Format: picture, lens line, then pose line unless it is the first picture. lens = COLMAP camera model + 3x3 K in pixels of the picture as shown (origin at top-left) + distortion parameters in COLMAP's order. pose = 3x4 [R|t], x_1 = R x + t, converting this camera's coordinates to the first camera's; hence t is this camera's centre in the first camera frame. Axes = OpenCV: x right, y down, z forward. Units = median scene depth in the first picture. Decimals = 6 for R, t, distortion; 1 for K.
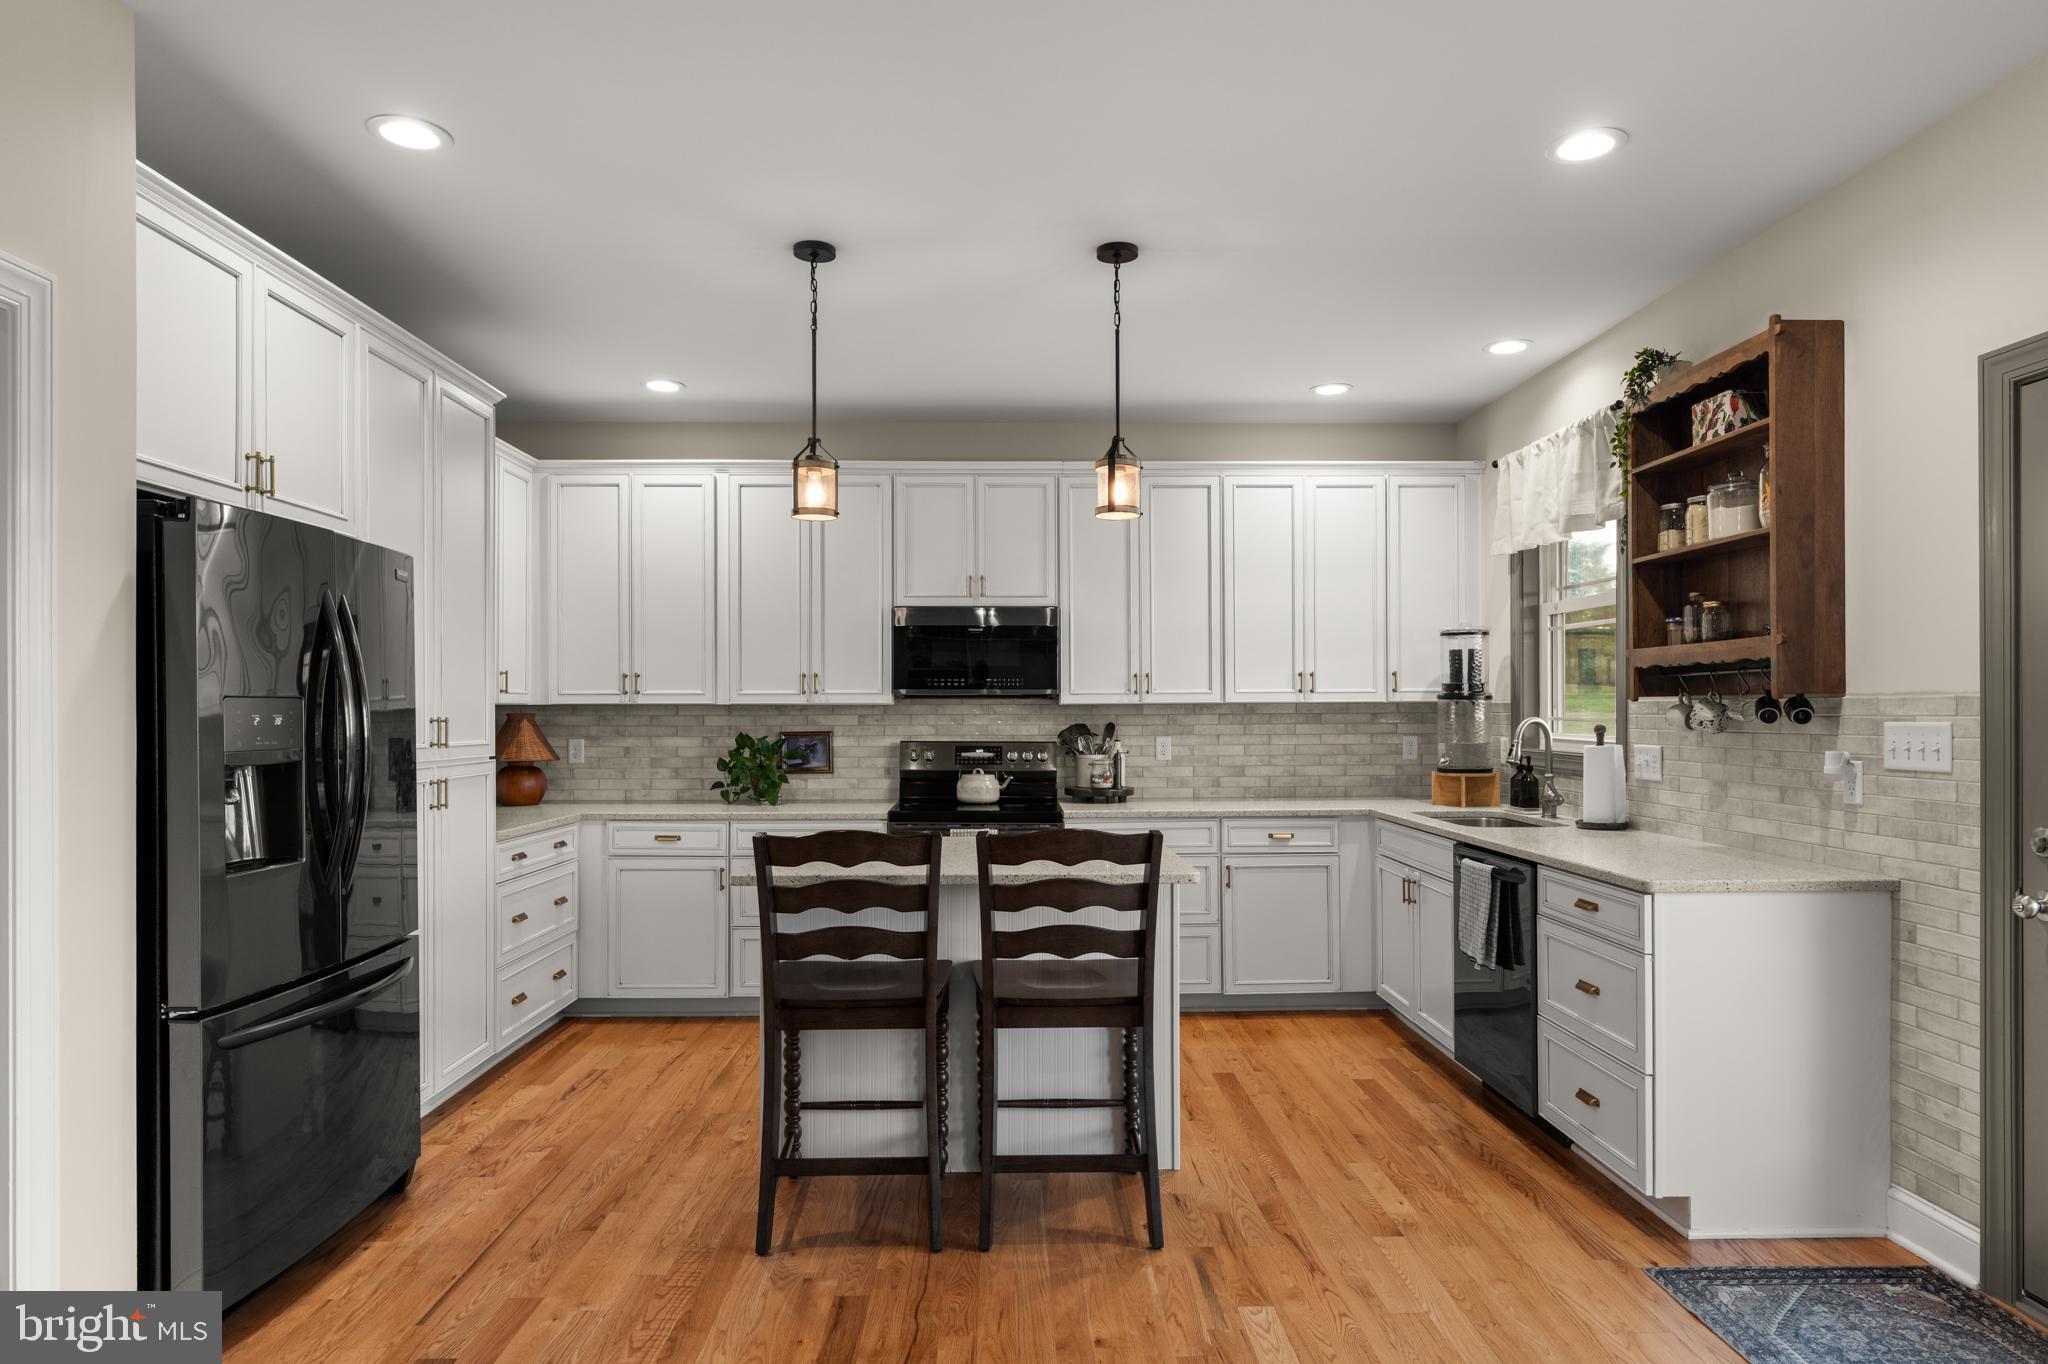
lens RADIAL K [[1176.1, 0, 1024.3], [0, 1176.1, 706.8], [0, 0, 1]] dist [-0.000667, 0.000824]
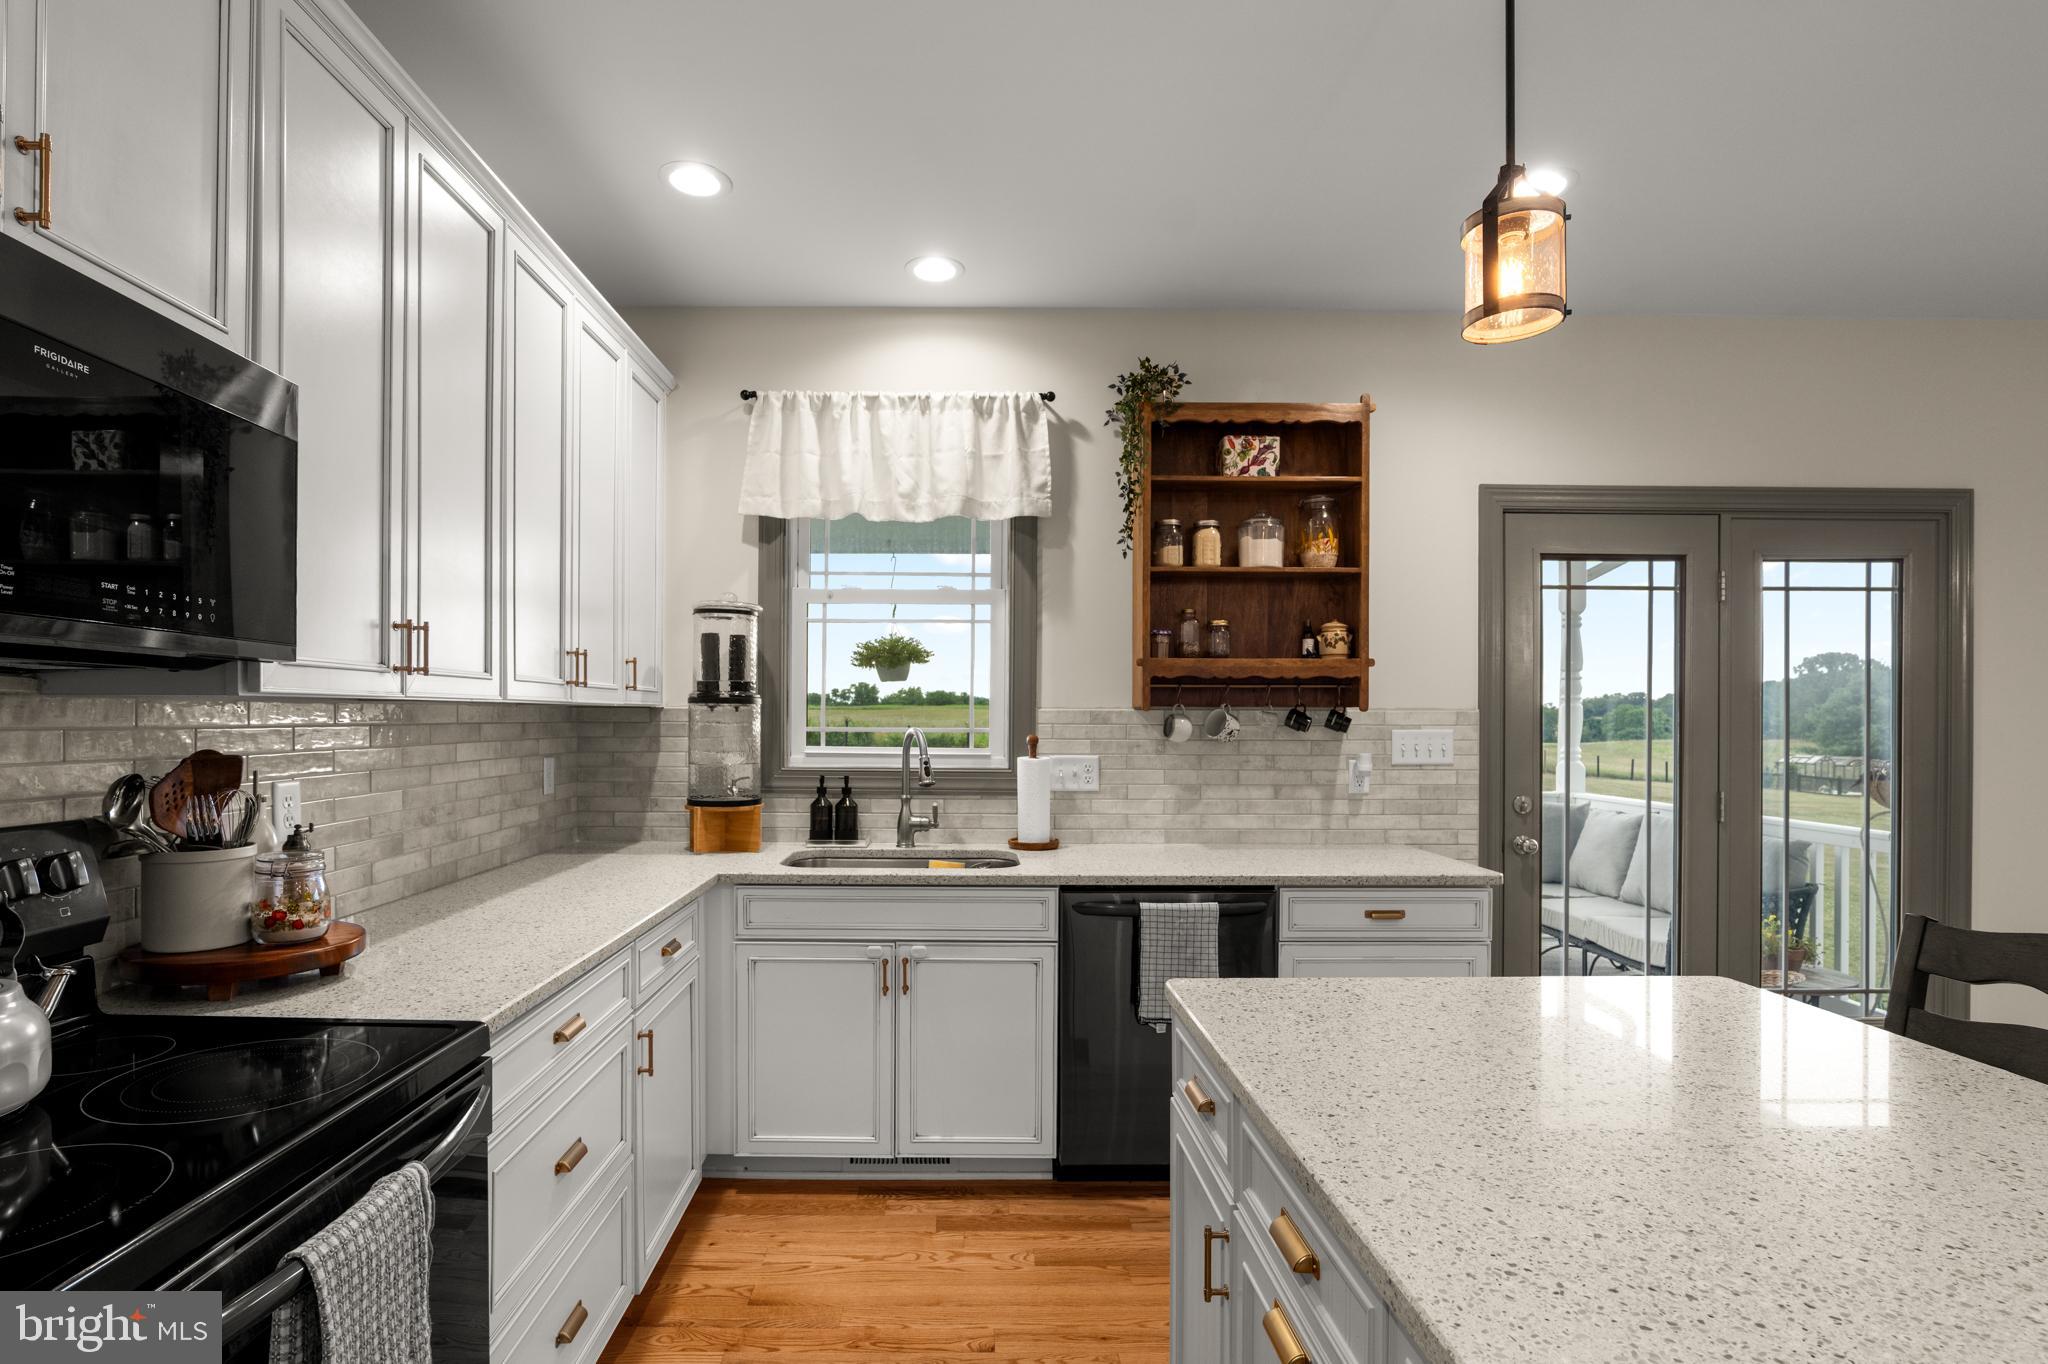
lens RADIAL K [[1021.7, 0, 979.2], [0, 1021.7, 713.9], [0, 0, 1]] dist [-0.022574, 0.000050]
pose [[0.016666, 0.003172, 0.999856, -0.255376], [-0.007497, 0.999967, -0.003048, 0.001142], [-0.999833, -0.007445, 0.016689, 0.849549]]
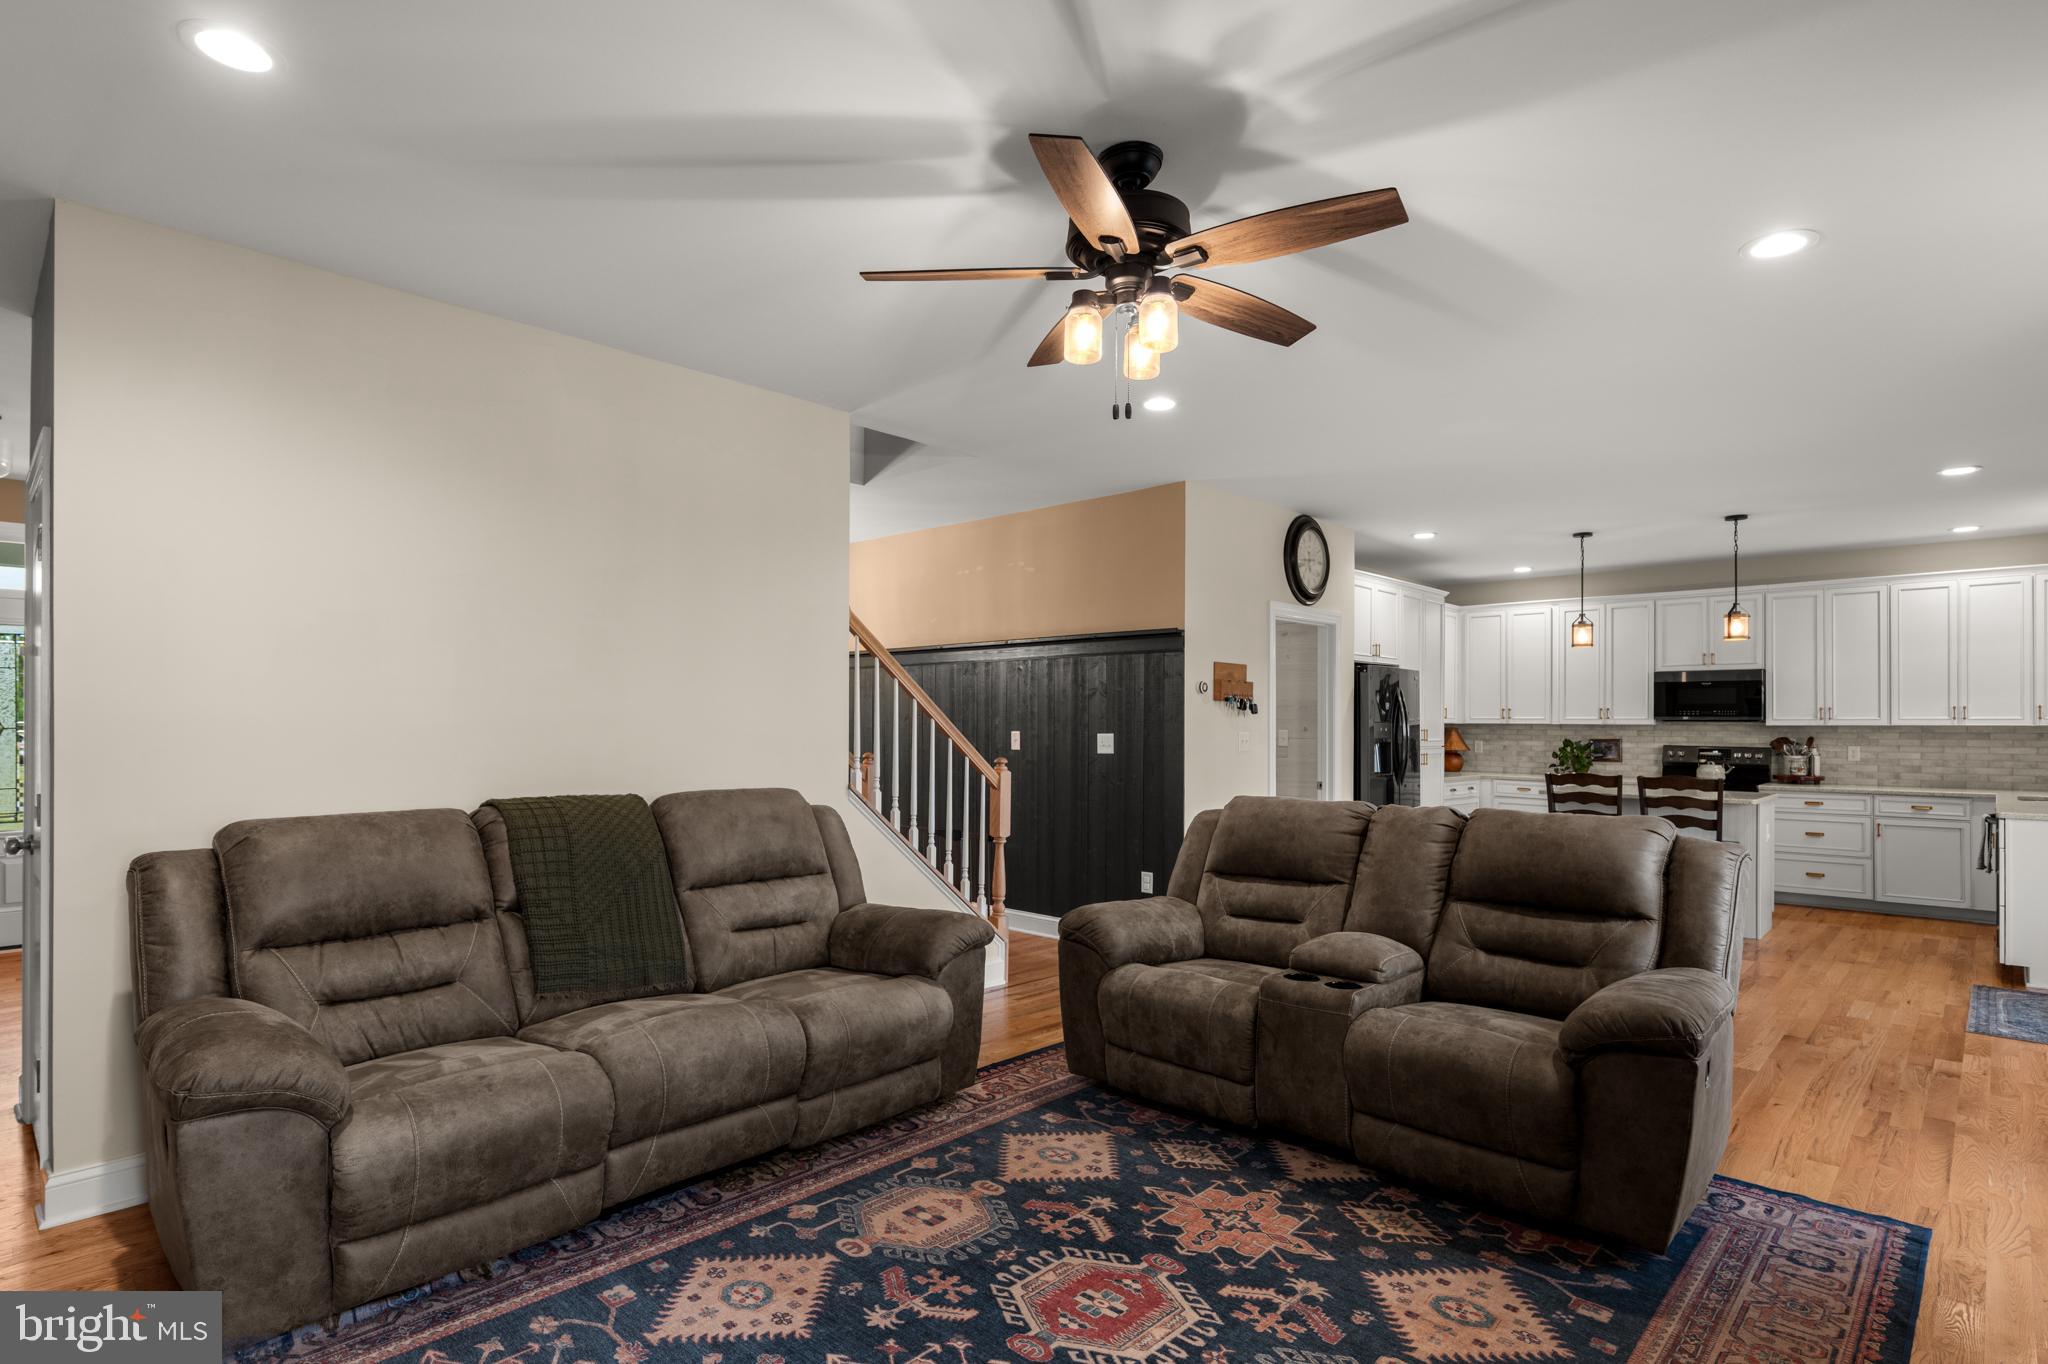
lens RADIAL K [[1031.4, 0, 1020.9], [0, 1031.4, 717.2], [0, 0, 1]] dist [-0.001576, 0.000378]
pose [[0.710986, 0.002702, -0.703201, 0.334868], [-0.004326, 0.999991, -0.000531, -0.009261], [0.703193, 0.003419, 0.710991, -0.890282]]
